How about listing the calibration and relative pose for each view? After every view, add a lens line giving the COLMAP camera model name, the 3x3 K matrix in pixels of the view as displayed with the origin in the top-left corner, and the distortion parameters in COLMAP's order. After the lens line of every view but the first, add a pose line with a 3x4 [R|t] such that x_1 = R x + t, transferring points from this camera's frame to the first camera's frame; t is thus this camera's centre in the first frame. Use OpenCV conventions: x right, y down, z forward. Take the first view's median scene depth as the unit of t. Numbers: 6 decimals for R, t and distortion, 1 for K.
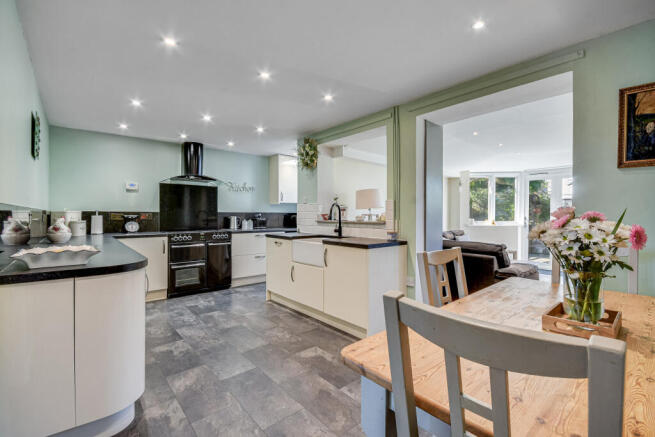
lens RADIAL K [[297.1, 0, 334.3], [0, 297.1, 214.1], [0, 0, 1]] dist [0.004528, 0.001276]
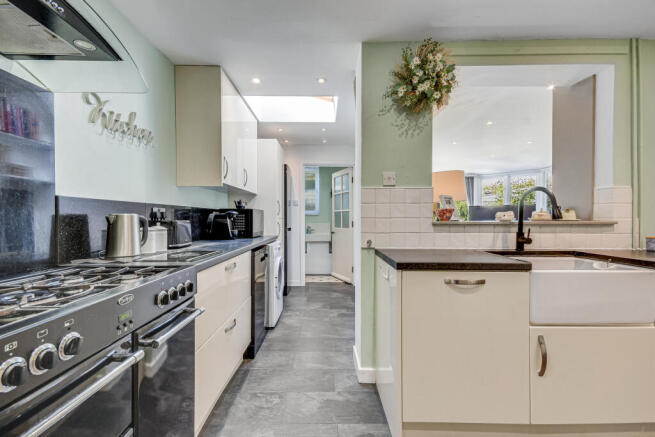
lens RADIAL K [[297.1, 0, 327.1], [0, 297.1, 220.6], [0, 0, 1]] dist [0.004528, 0.001276]
pose [[0.665496, -0.004416, 0.746388, -0.555030], [-0.002205, 0.999967, 0.007882, 0.016094], [-0.746398, -0.006891, 0.665464, 0.834768]]
